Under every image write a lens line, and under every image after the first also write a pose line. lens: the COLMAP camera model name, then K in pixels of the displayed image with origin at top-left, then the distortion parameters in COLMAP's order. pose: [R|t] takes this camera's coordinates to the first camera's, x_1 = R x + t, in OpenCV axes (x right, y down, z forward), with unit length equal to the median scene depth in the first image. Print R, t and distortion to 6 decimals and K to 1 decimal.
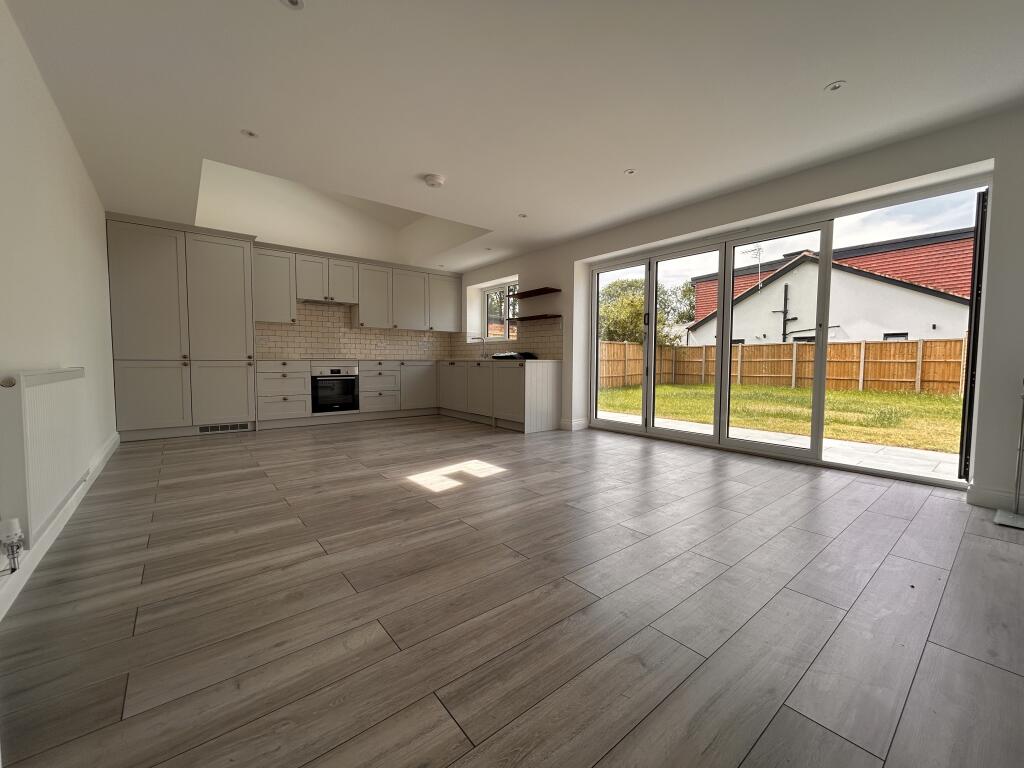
lens RADIAL K [[411.9, 0, 512.0], [0, 411.9, 384.0], [0, 0, 1]] dist [-0.000467, 0.000016]
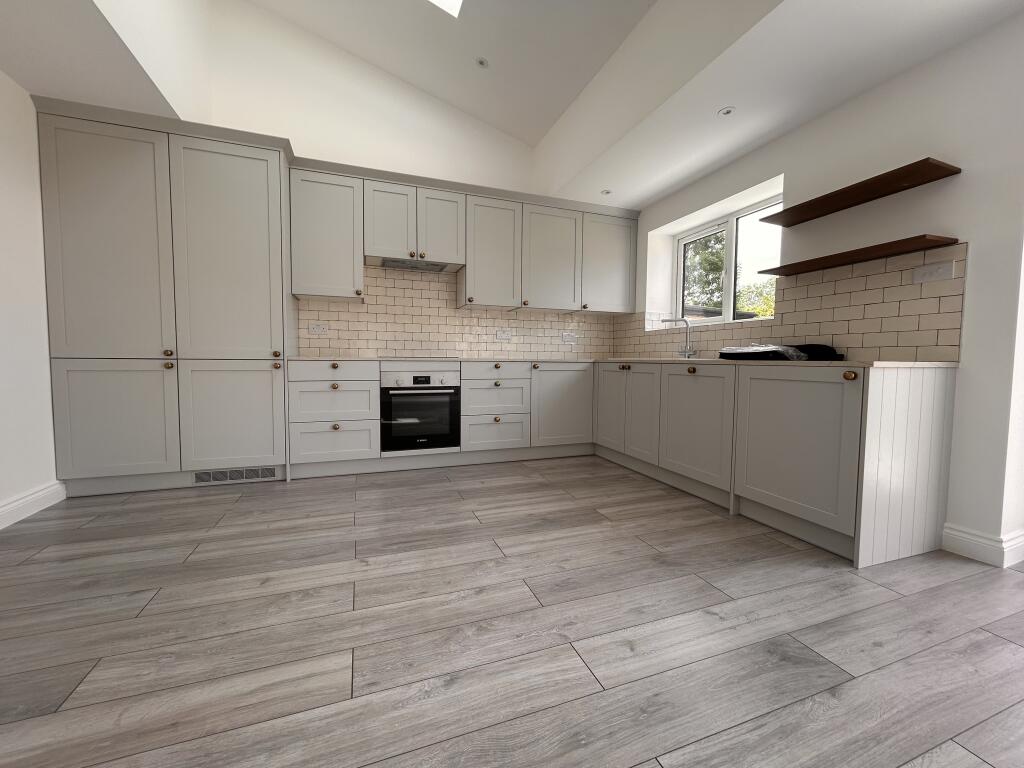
lens RADIAL K [[411.9, 0, 512.0], [0, 411.9, 384.0], [0, 0, 1]] dist [-0.000467, 0.000016]
pose [[0.947427, 0.022356, -0.319189, -0.123276], [-0.023059, 0.999733, 0.001575, -0.027890], [0.319139, 0.005868, 0.947690, 0.486924]]
